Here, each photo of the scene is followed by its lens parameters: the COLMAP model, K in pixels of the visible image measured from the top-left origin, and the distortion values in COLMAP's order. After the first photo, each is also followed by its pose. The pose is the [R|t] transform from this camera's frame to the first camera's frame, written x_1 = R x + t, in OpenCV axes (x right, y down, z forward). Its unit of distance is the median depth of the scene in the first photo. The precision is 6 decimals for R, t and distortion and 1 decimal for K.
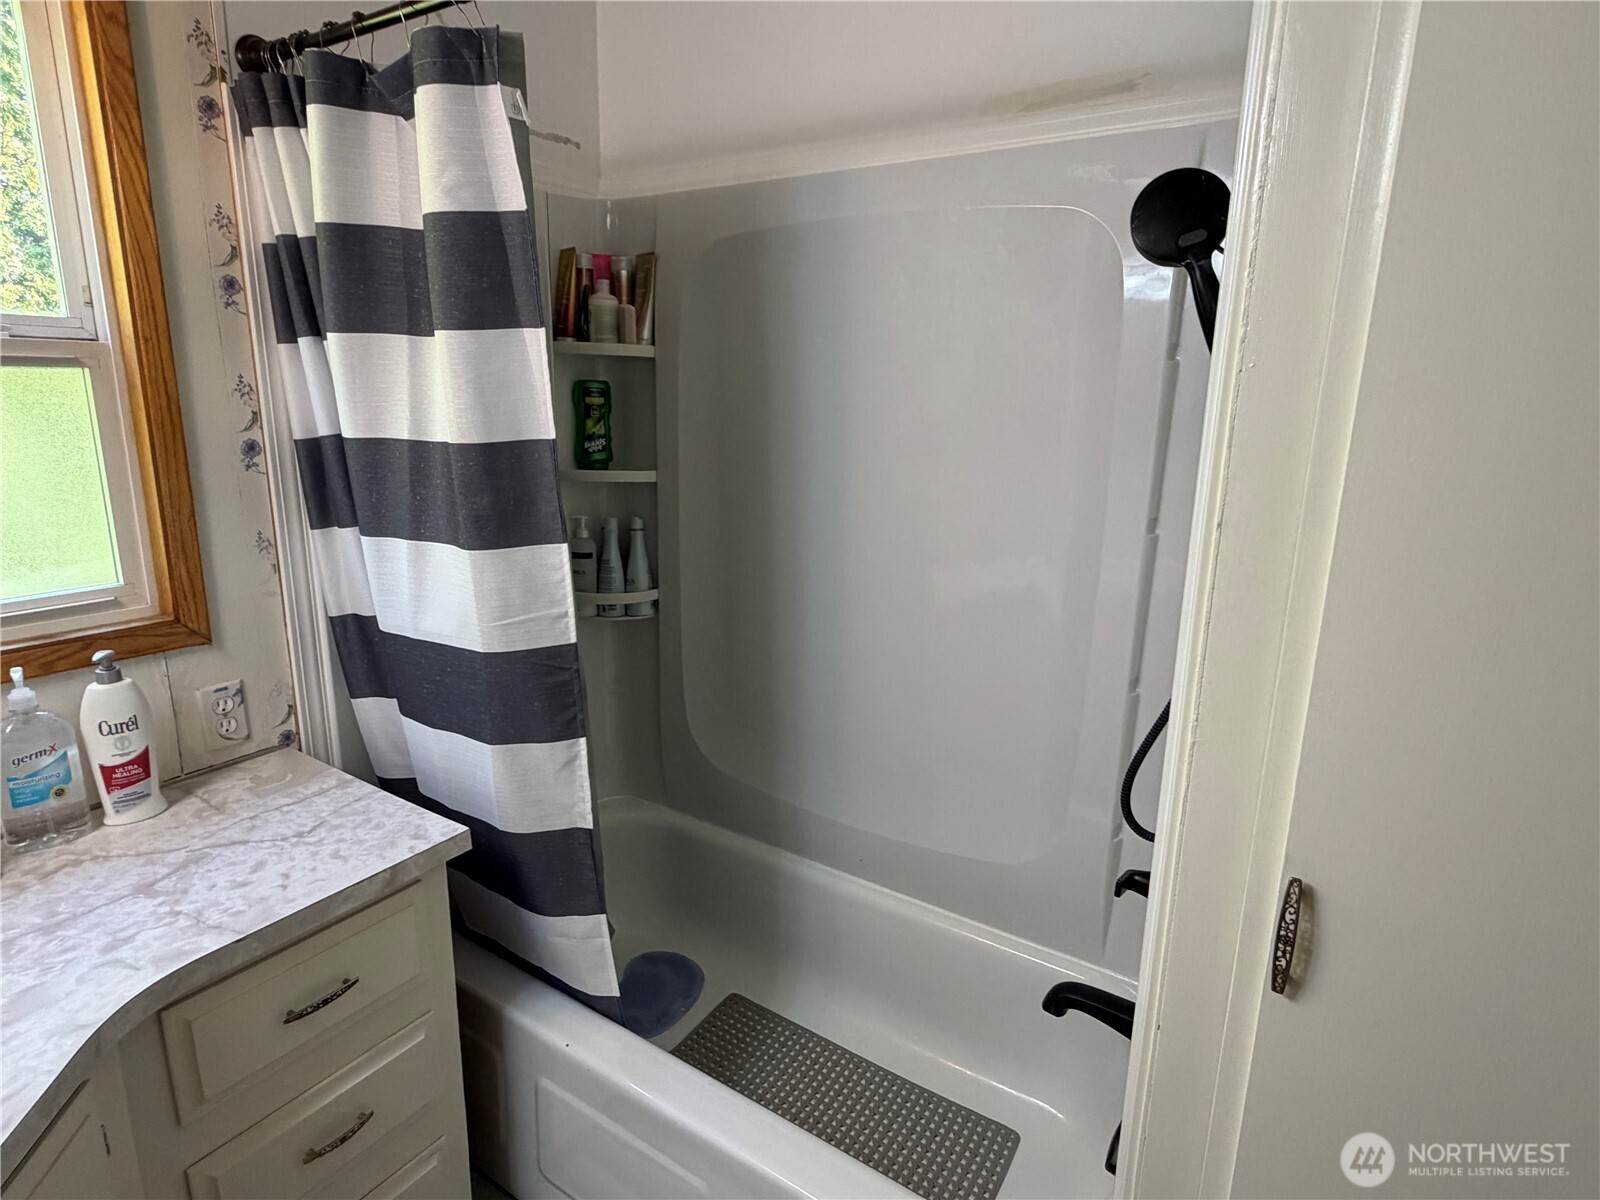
lens RADIAL K [[857.7, 0, 800.0], [0, 857.7, 600.0], [0, 0, 1]] dist [0.040359, -0.027633]
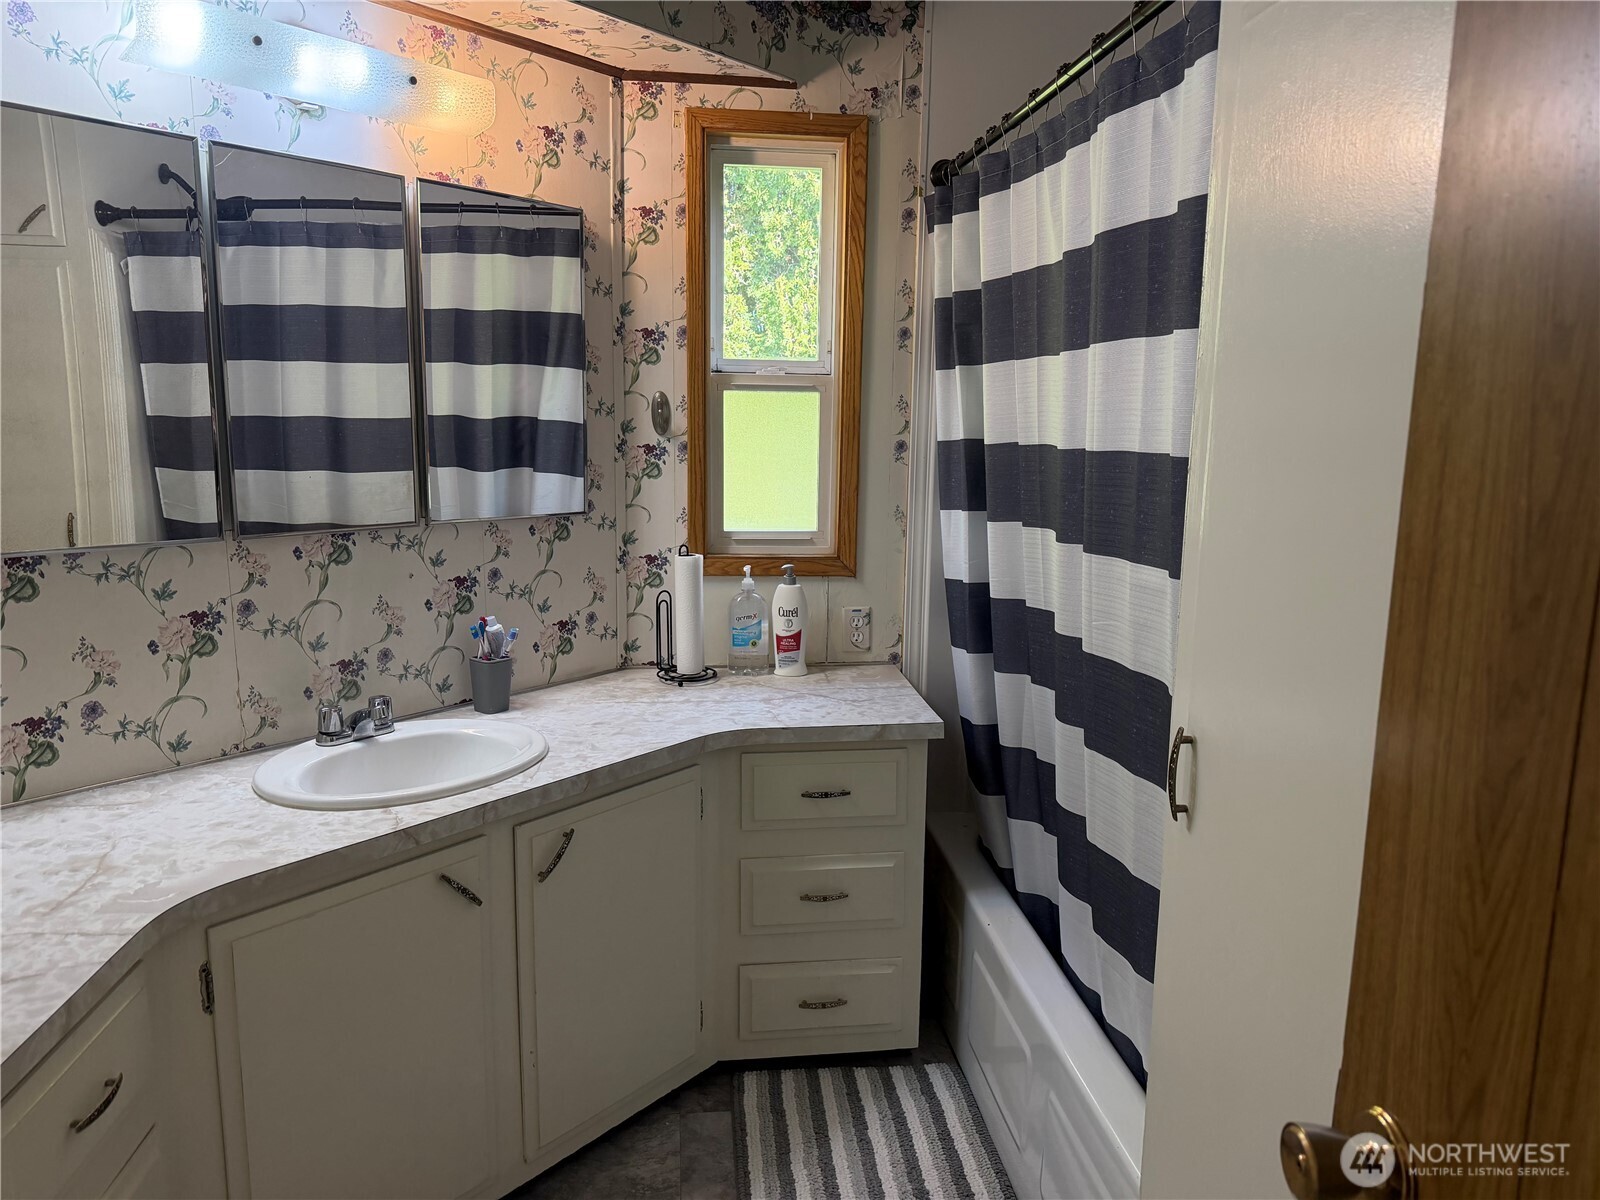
lens RADIAL K [[1138.2, 0, 793.0], [0, 1138.2, 608.6], [0, 0, 1]] dist [0.066854, -0.094869]
pose [[0.624026, 0.108853, -0.773785, 0.800186], [-0.171779, 0.985135, 0.000051, 0.130420], [0.762288, 0.132888, 0.633449, -0.303343]]
